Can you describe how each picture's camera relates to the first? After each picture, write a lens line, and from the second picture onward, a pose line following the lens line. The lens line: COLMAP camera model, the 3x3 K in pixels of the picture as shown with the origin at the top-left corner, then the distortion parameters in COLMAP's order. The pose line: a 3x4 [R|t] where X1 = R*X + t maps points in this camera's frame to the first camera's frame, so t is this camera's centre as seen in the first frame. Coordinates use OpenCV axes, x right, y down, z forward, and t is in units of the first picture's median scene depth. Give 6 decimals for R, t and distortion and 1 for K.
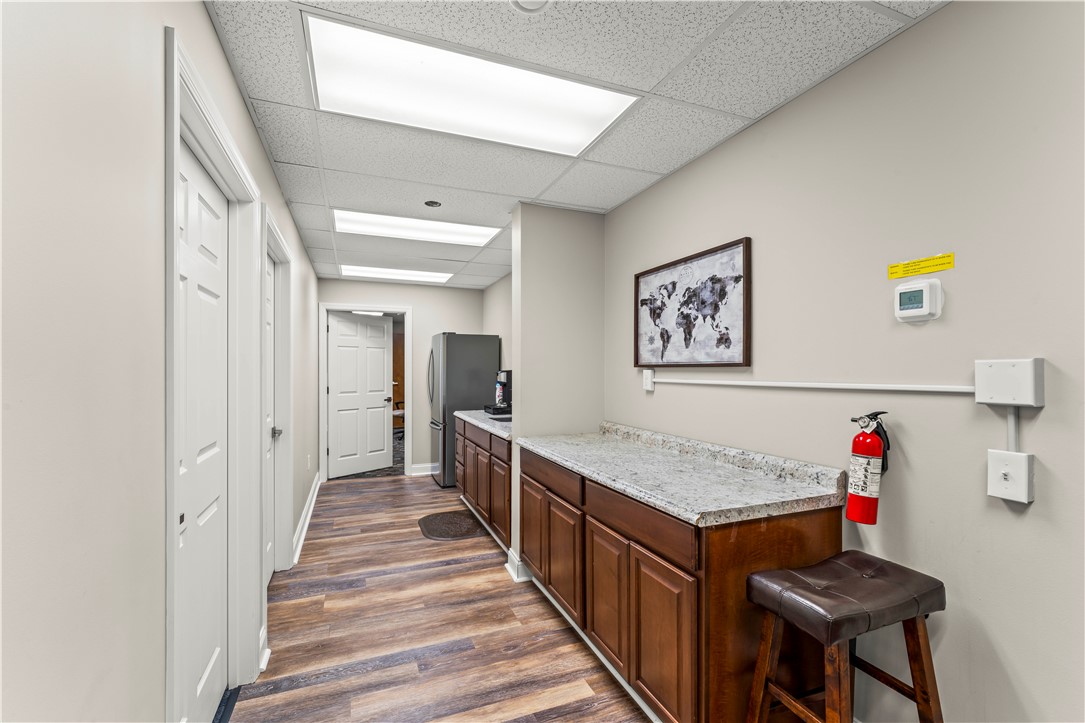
lens RADIAL K [[464.2, 0, 539.1], [0, 464.2, 364.0], [0, 0, 1]] dist [0.001439, 0.000075]
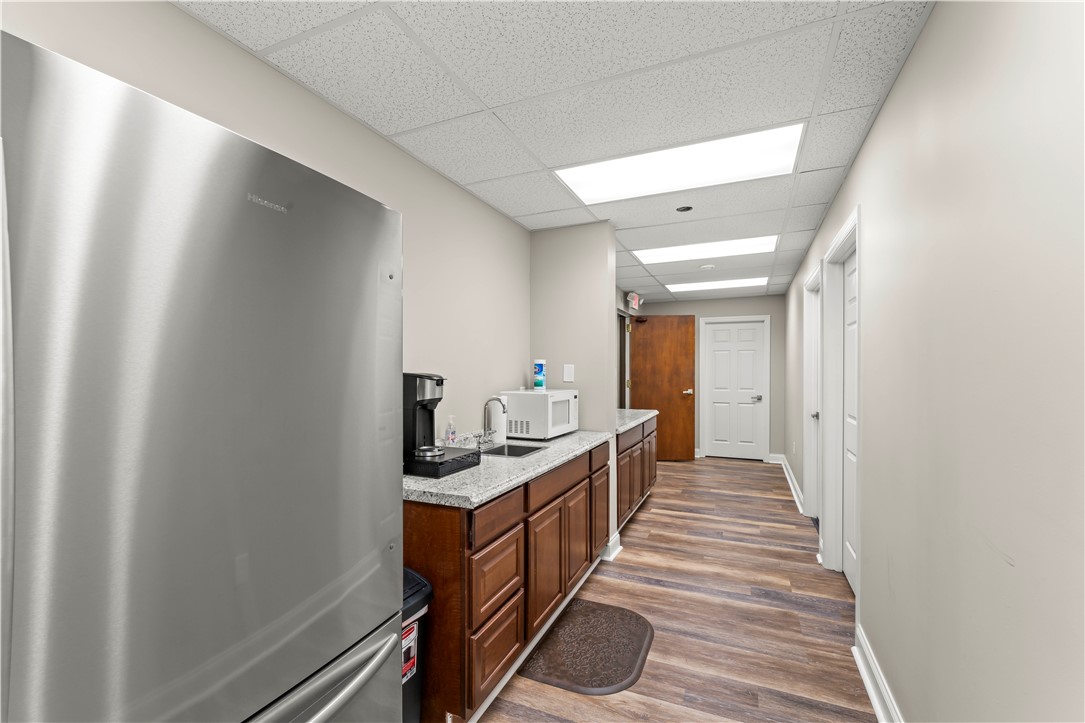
lens RADIAL K [[464.2, 0, 540.4], [0, 464.2, 366.1], [0, 0, 1]] dist [0.001439, 0.000075]
pose [[-0.700323, 0.005515, 0.713805, -0.734625], [-0.006511, 0.999879, -0.014114, 0.019430], [-0.713796, -0.014532, -0.700203, 1.931899]]
